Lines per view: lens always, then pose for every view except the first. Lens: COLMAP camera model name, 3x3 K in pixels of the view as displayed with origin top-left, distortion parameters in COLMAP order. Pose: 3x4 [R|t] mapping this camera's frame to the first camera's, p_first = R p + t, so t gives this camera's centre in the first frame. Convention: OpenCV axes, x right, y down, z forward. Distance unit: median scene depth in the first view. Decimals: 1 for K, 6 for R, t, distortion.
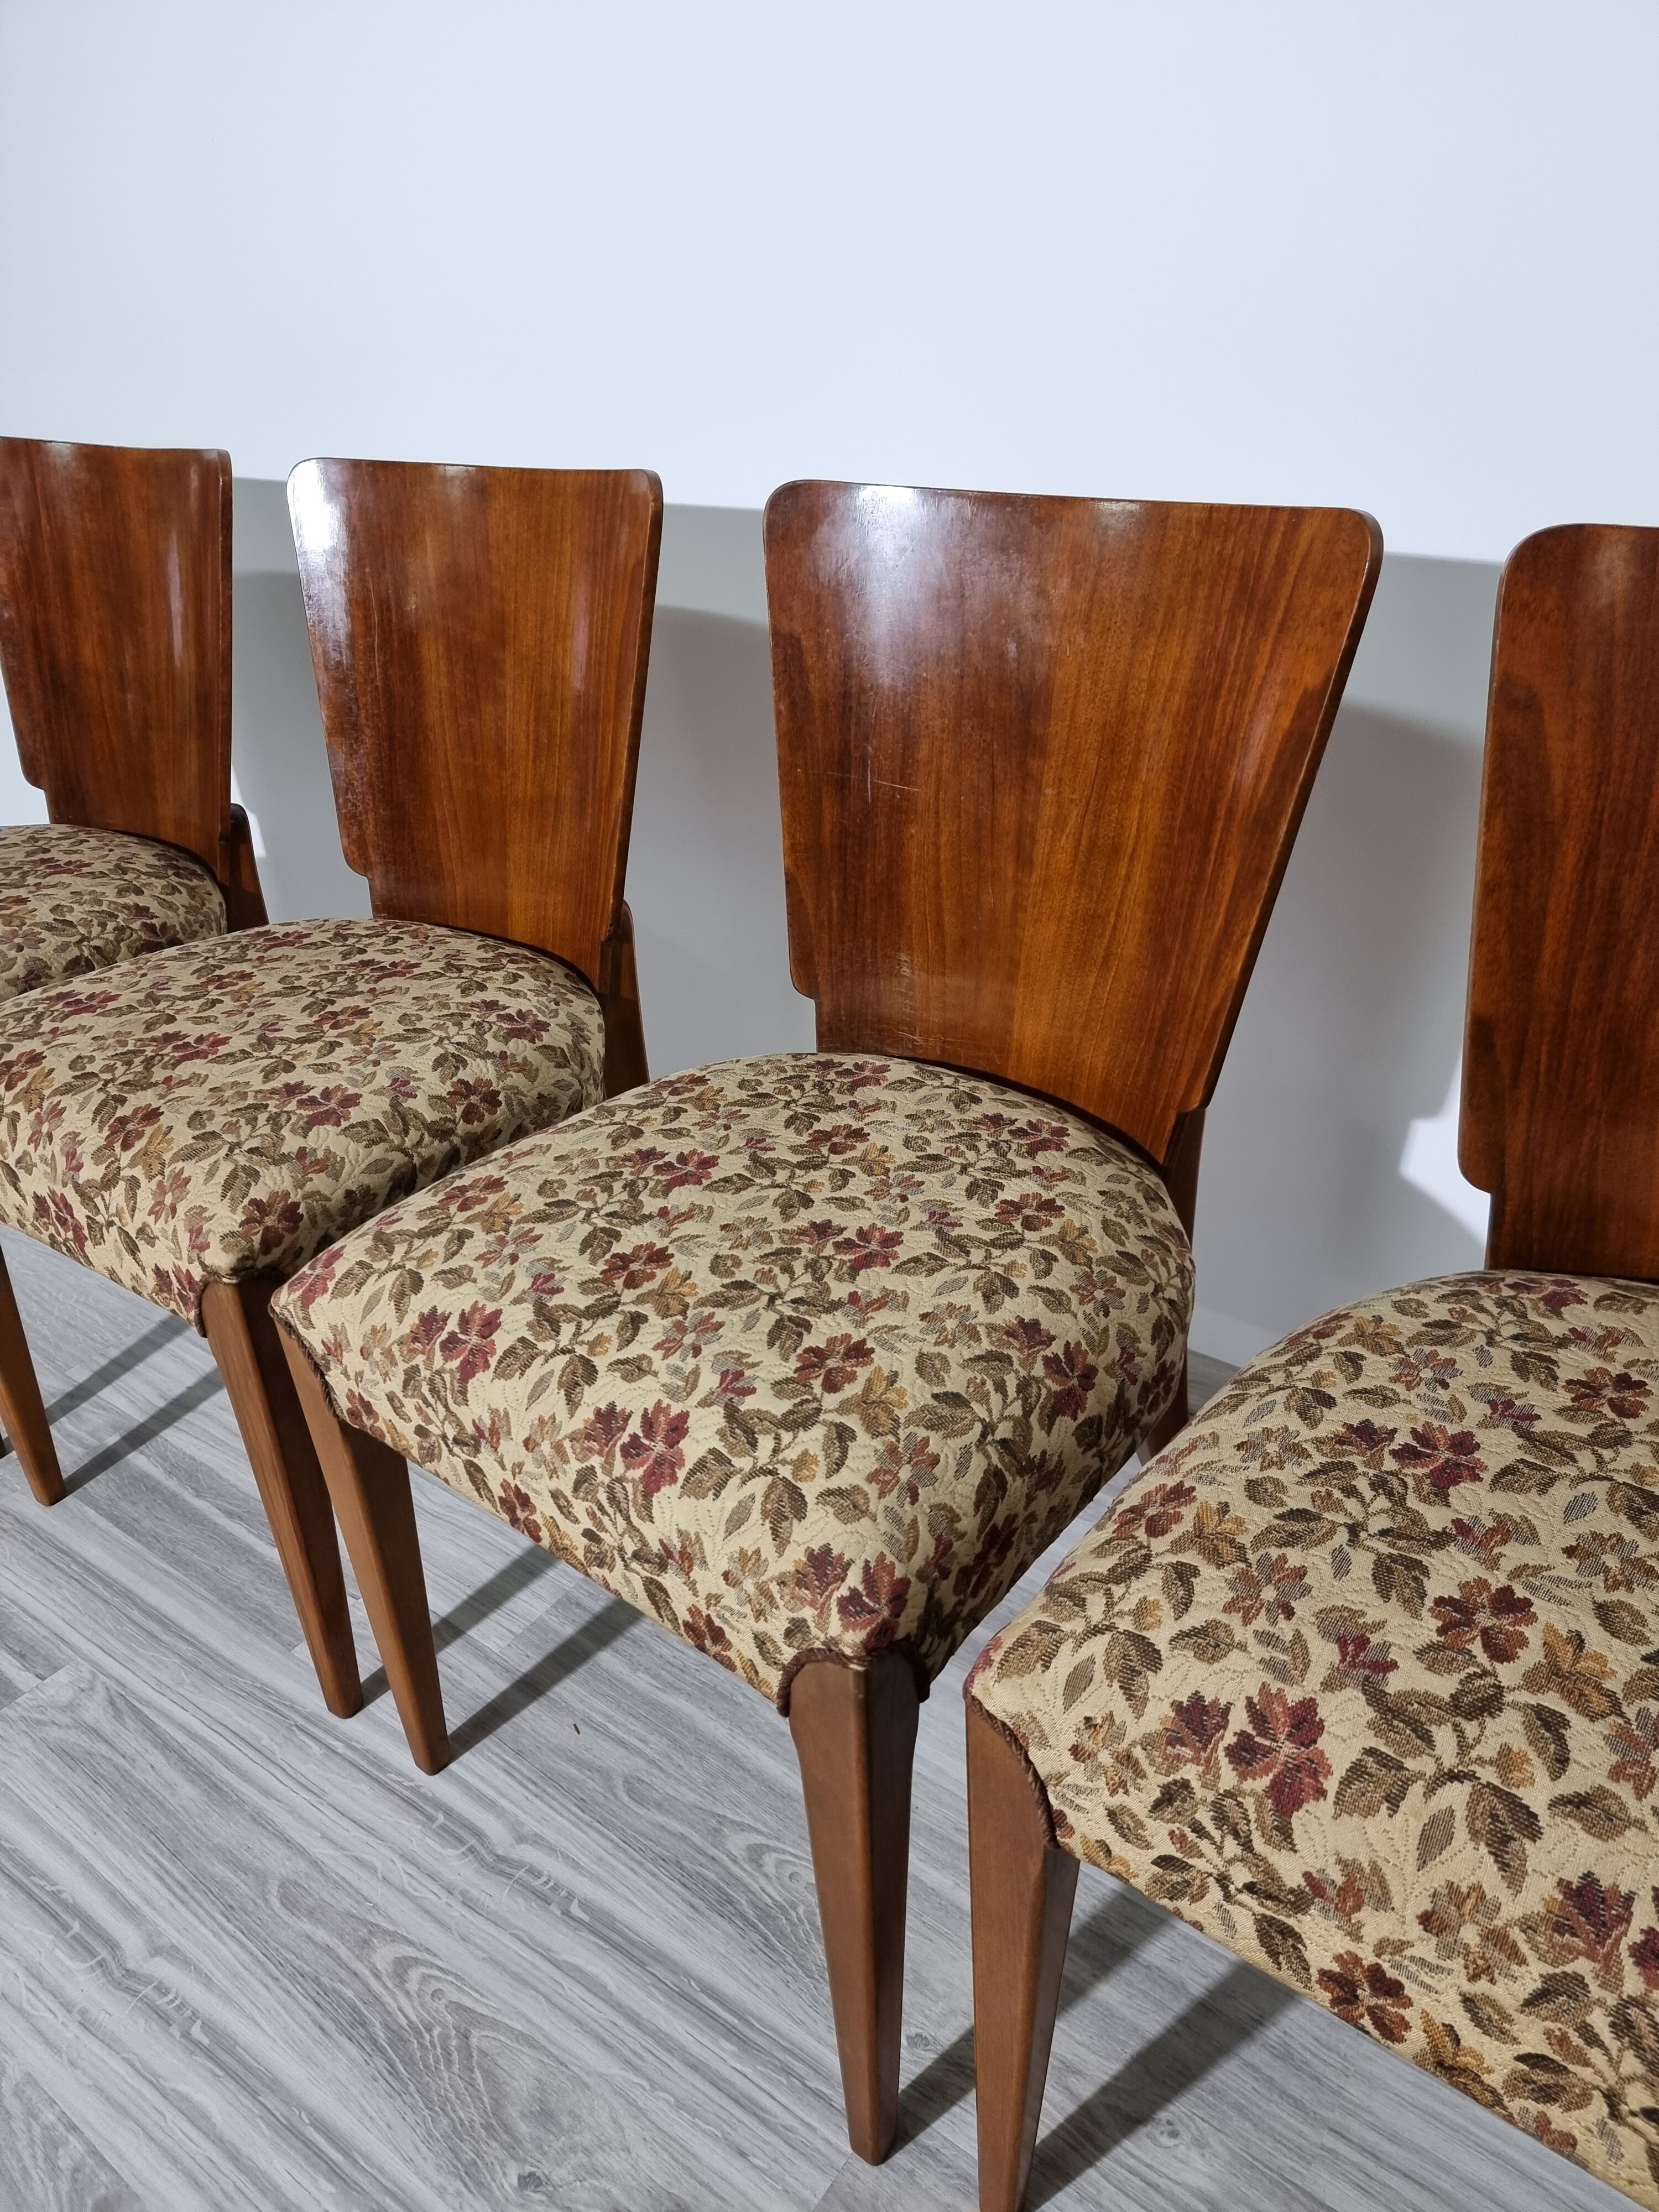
lens RADIAL K [[1541.9, 0, 831.4], [0, 1541.9, 1103.2], [0, 0, 1]] dist [0.071589, -0.061279]
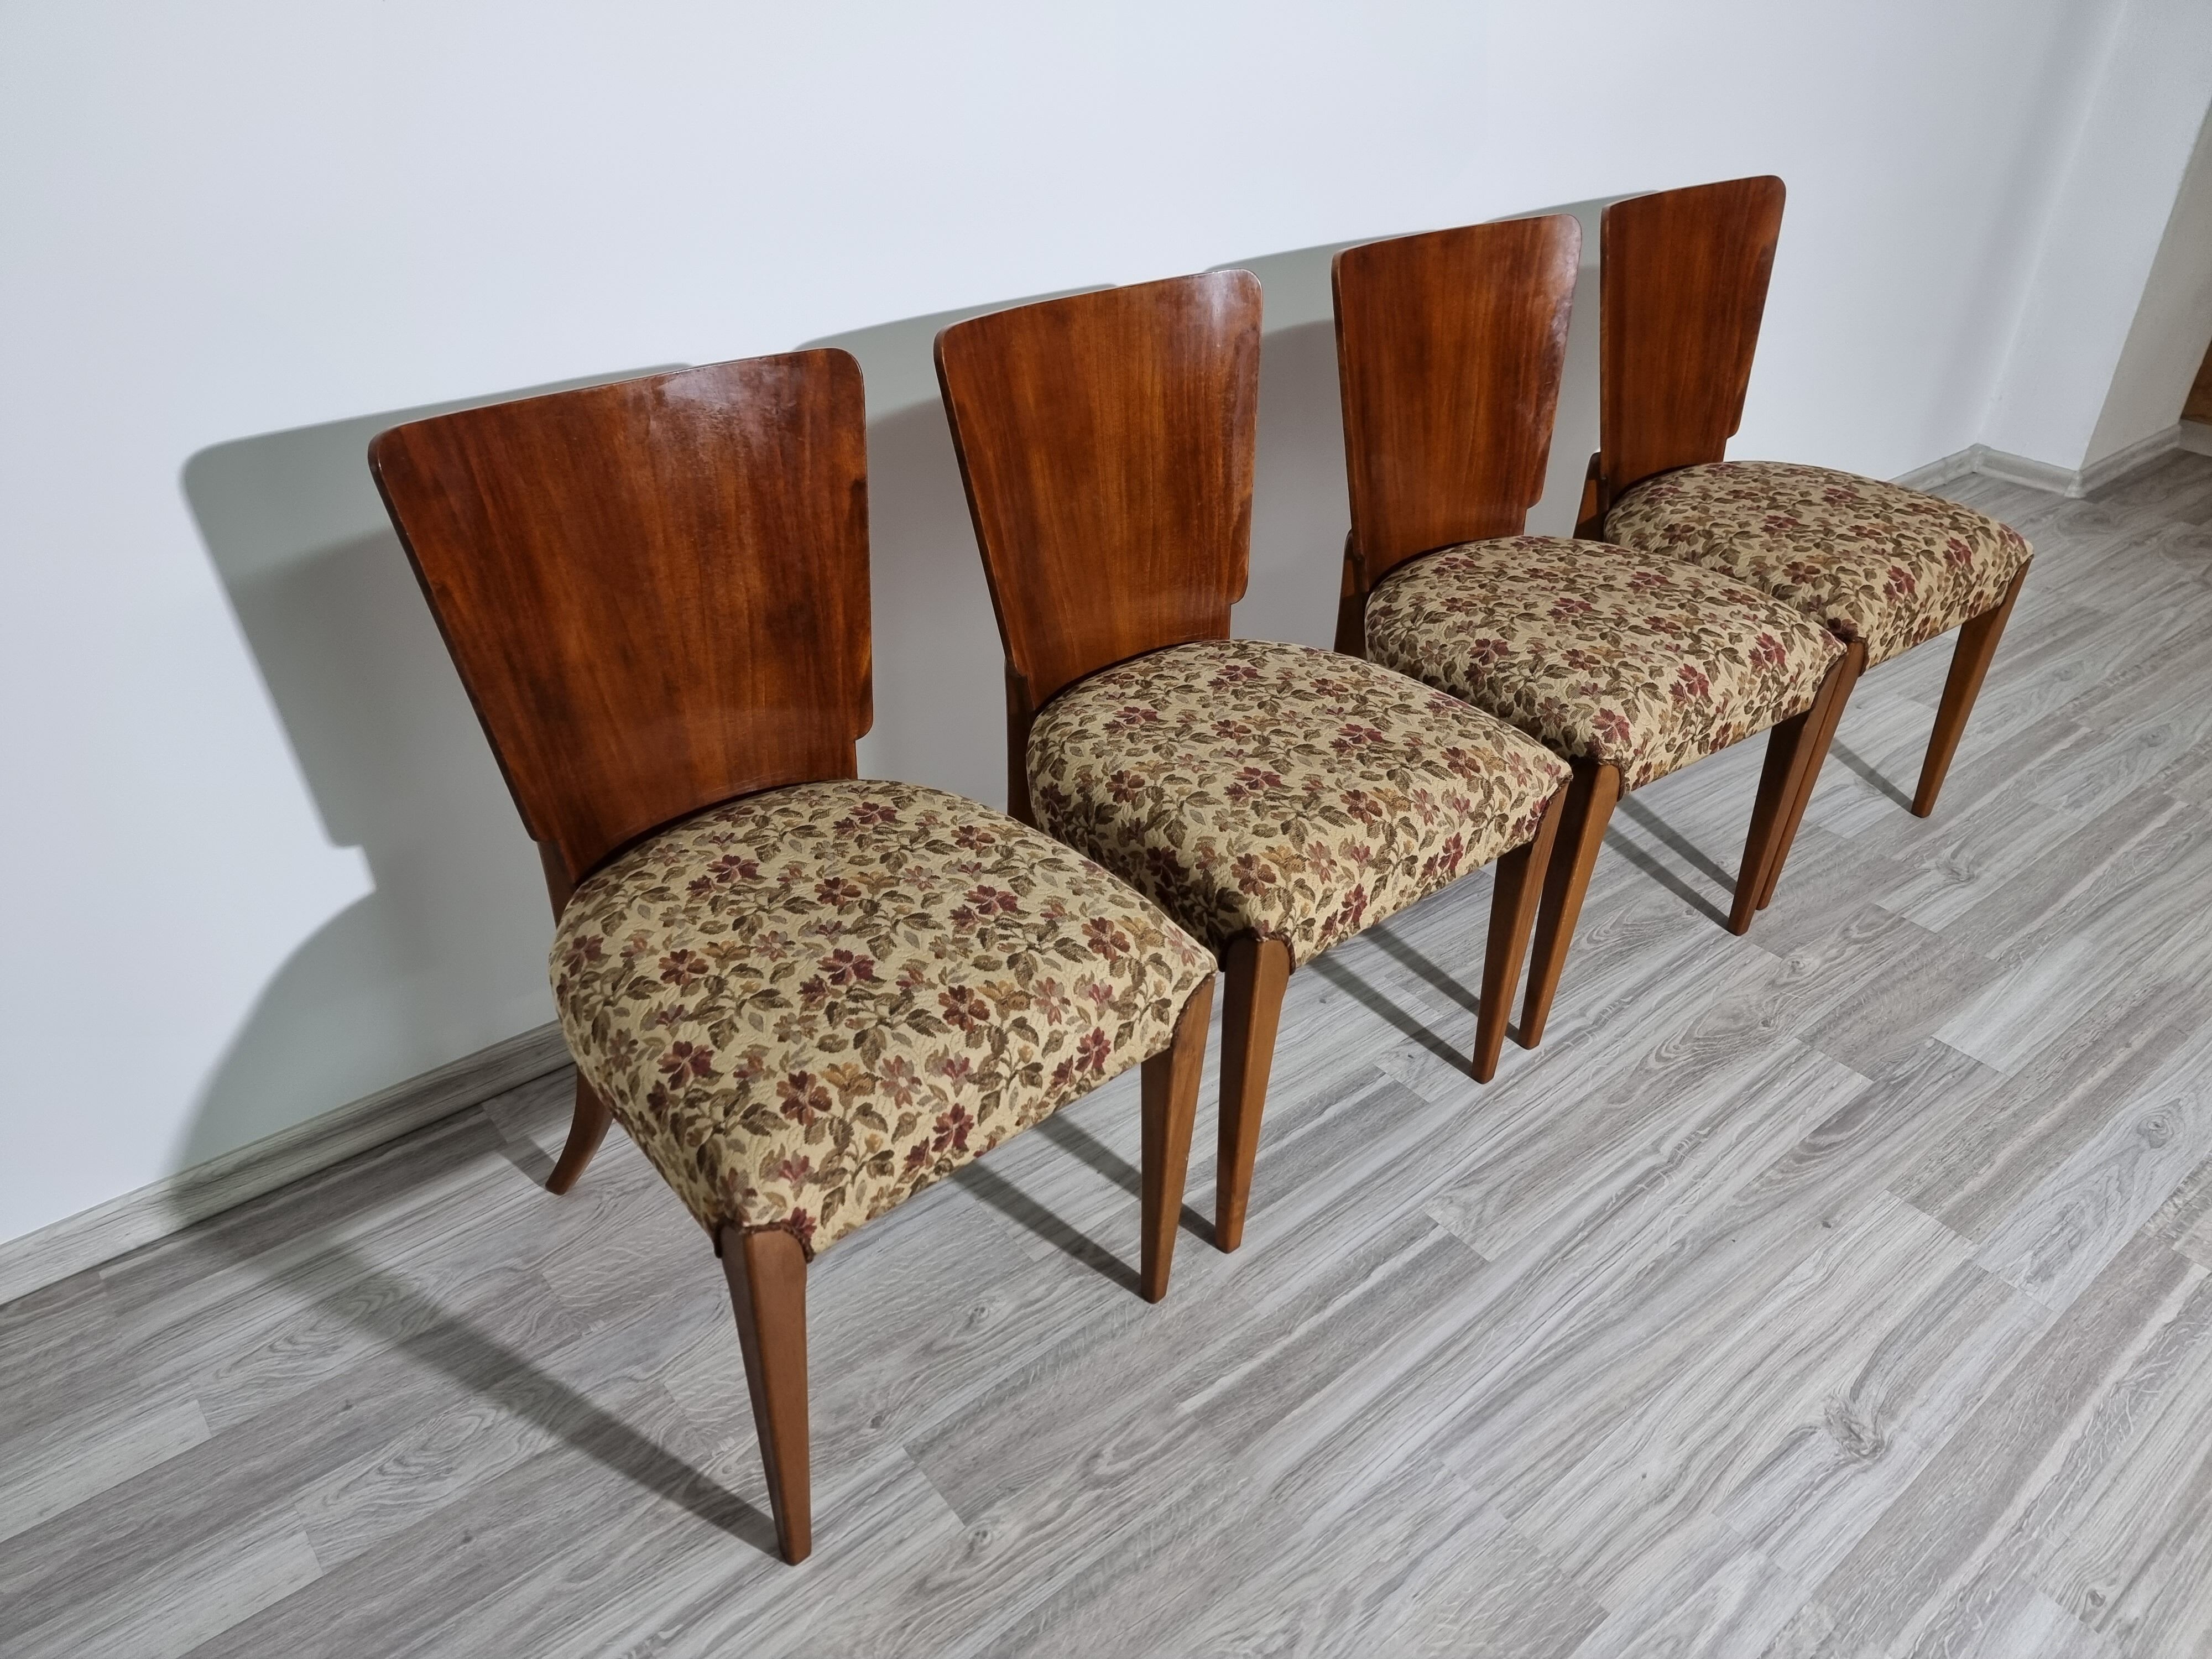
lens RADIAL K [[1541.9, 0, 1104.3], [0, 1541.9, 826.9], [0, 0, 1]] dist [0.071589, -0.061279]
pose [[0.237676, -0.485111, 0.841533, -1.800421], [0.429091, 0.829680, 0.357090, -0.603545], [-0.871431, 0.276222, 0.405351, 0.731789]]
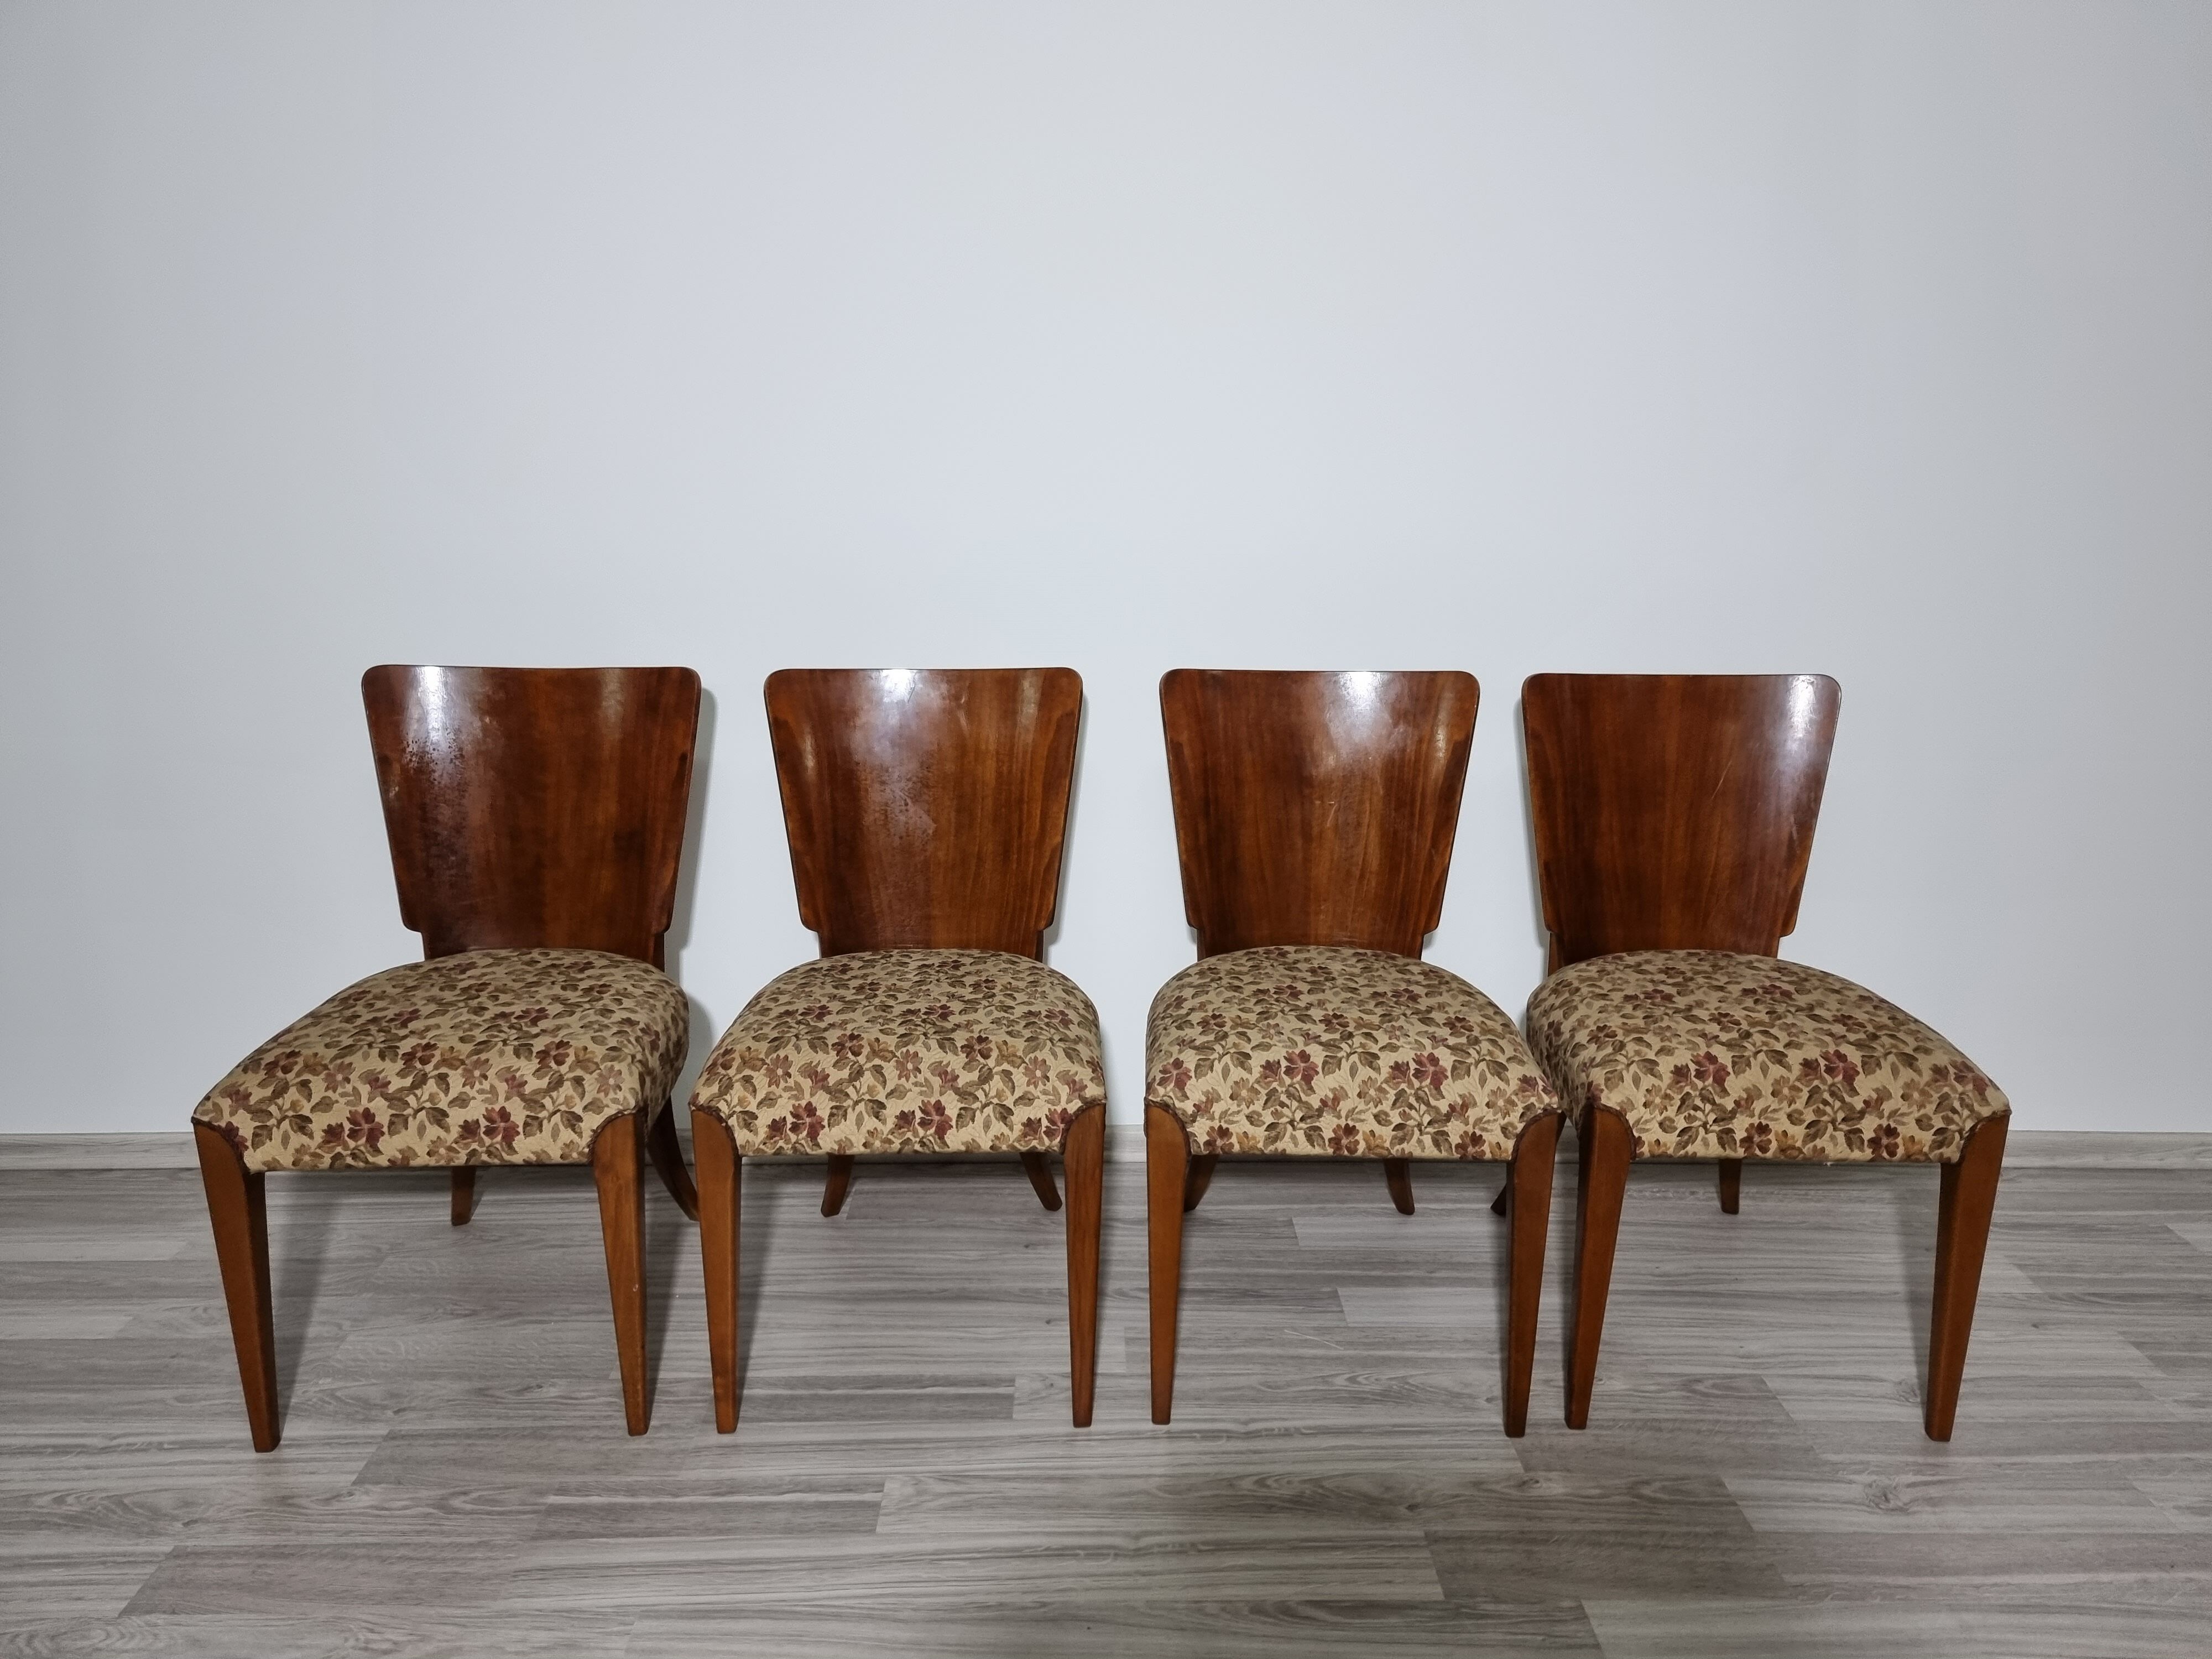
lens RADIAL K [[1541.9, 0, 1121.4], [0, 1541.9, 811.9], [0, 0, 1]] dist [0.071589, -0.061279]
pose [[0.785229, -0.101250, 0.610872, -1.331986], [0.258182, 0.950229, -0.174375, 0.104779], [-0.562813, 0.294640, 0.772288, -0.446355]]
